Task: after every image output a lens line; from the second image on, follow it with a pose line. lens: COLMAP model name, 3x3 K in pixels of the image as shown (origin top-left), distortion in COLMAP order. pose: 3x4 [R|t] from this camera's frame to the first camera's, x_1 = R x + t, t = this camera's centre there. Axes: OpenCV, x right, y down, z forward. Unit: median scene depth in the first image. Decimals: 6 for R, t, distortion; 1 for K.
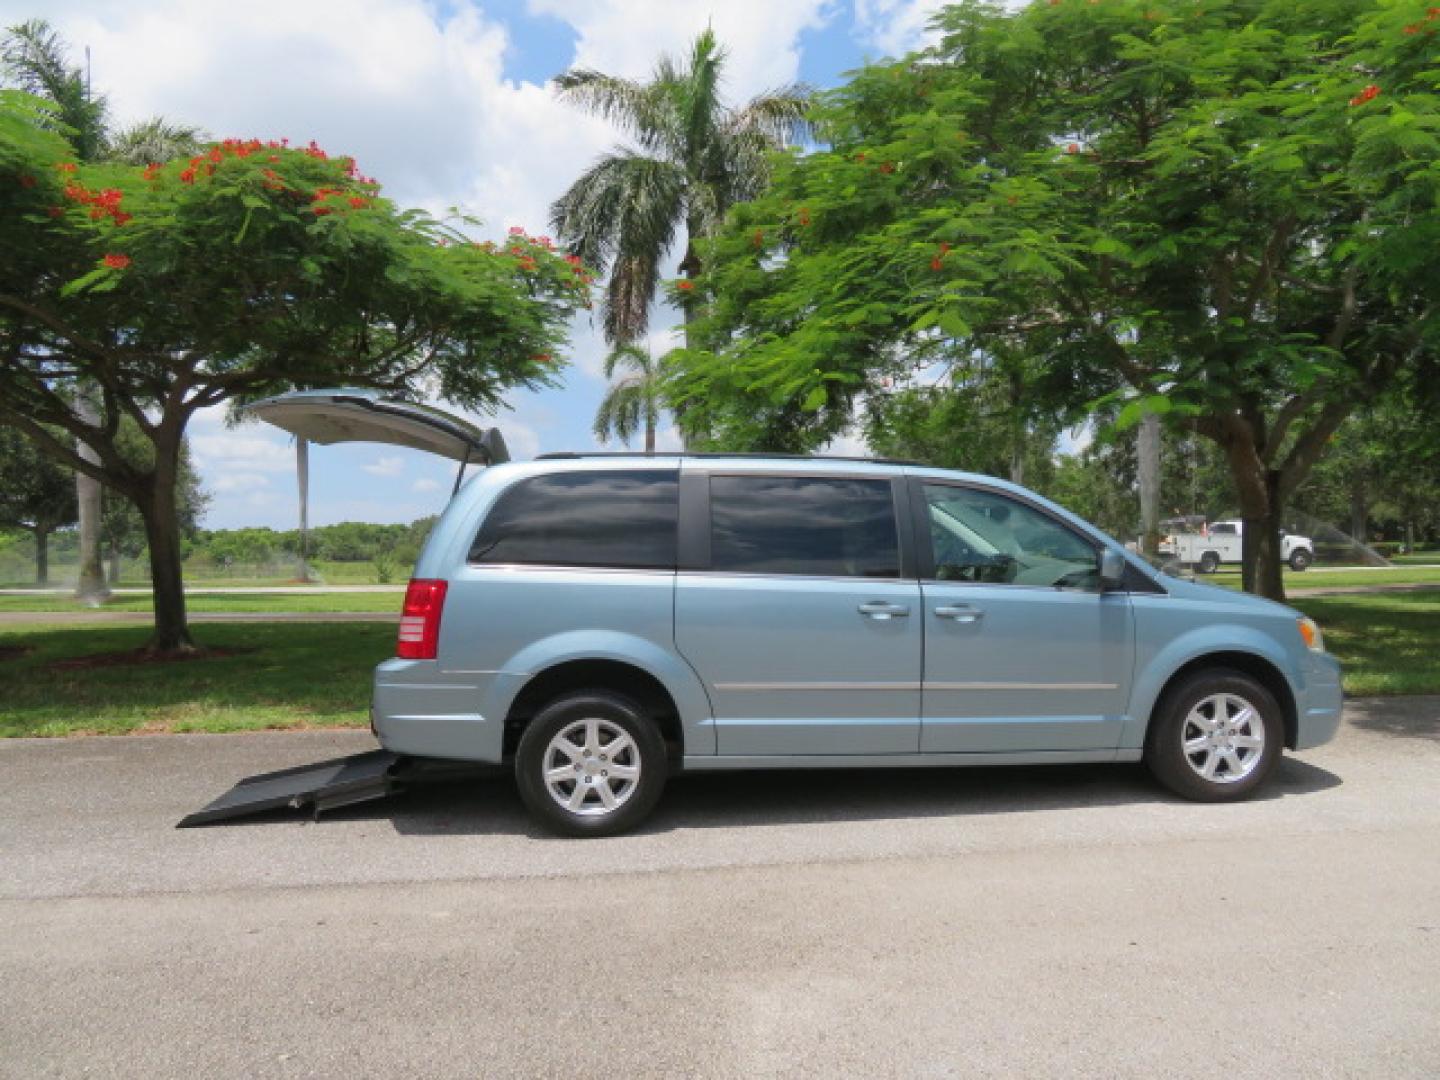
lens RADIAL K [[1027.4, 0, 723.5], [0, 1027.4, 540.3], [0, 0, 1]] dist [-0.004069, -0.001439]
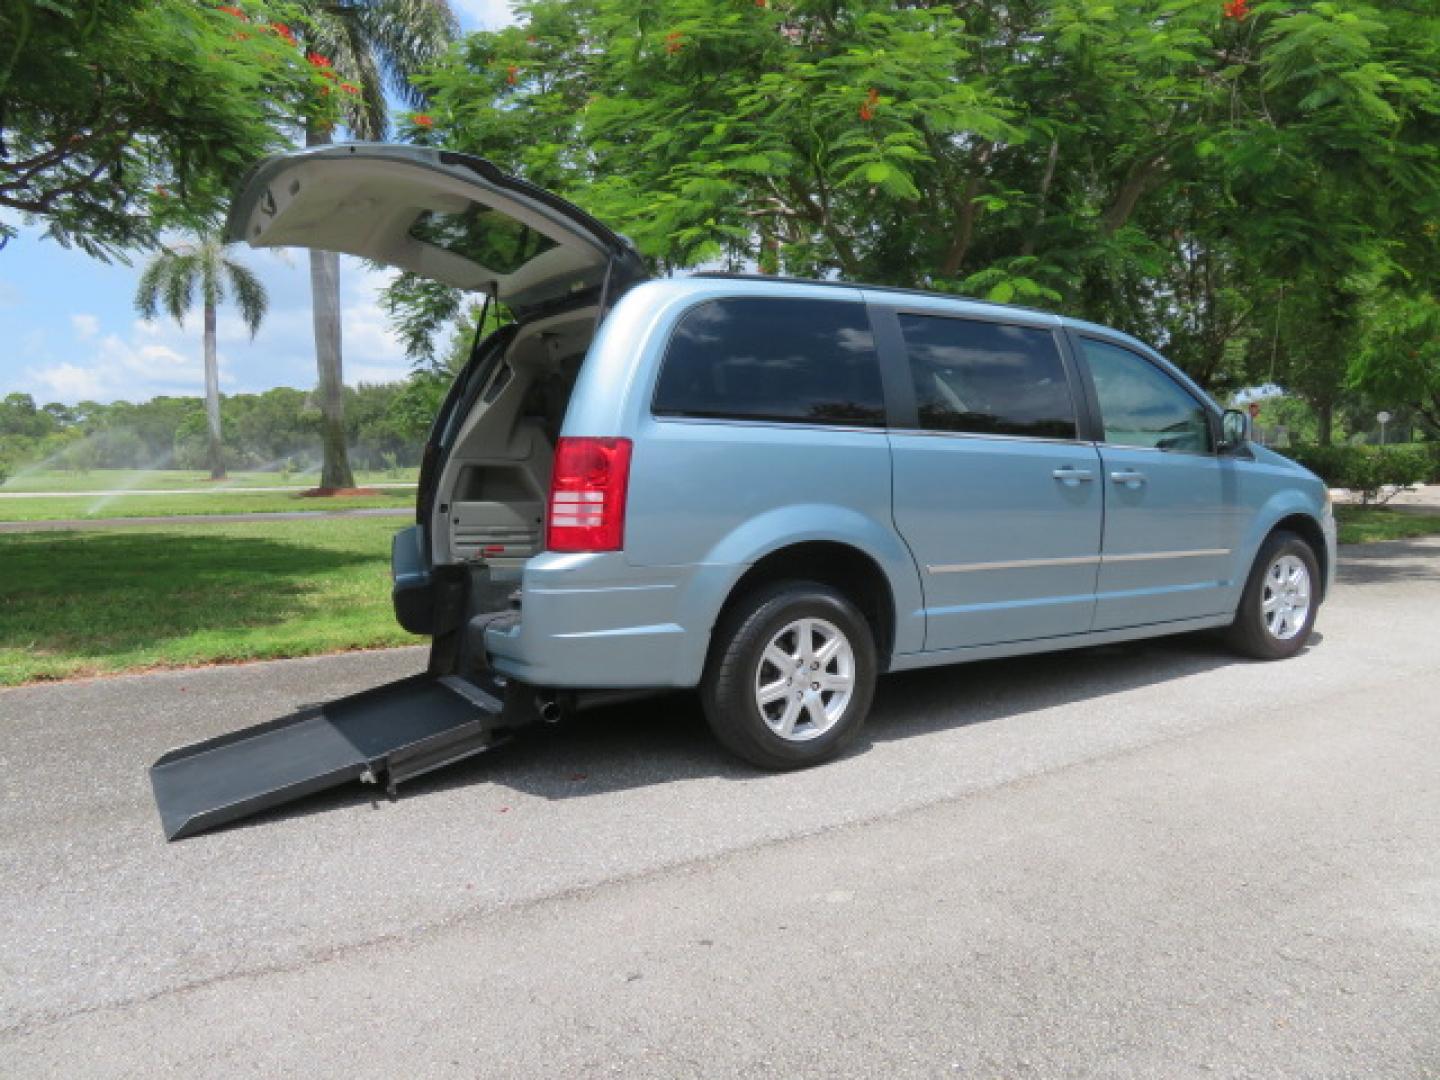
lens RADIAL K [[1026.8, 0, 722.2], [0, 1026.8, 536.5], [0, 0, 1]] dist [-0.006205, -0.009111]
pose [[0.904943, -0.034228, 0.424153, -0.451817], [-0.003478, 0.996132, 0.087804, 0.039456], [-0.425518, -0.080932, 0.901324, 0.295042]]
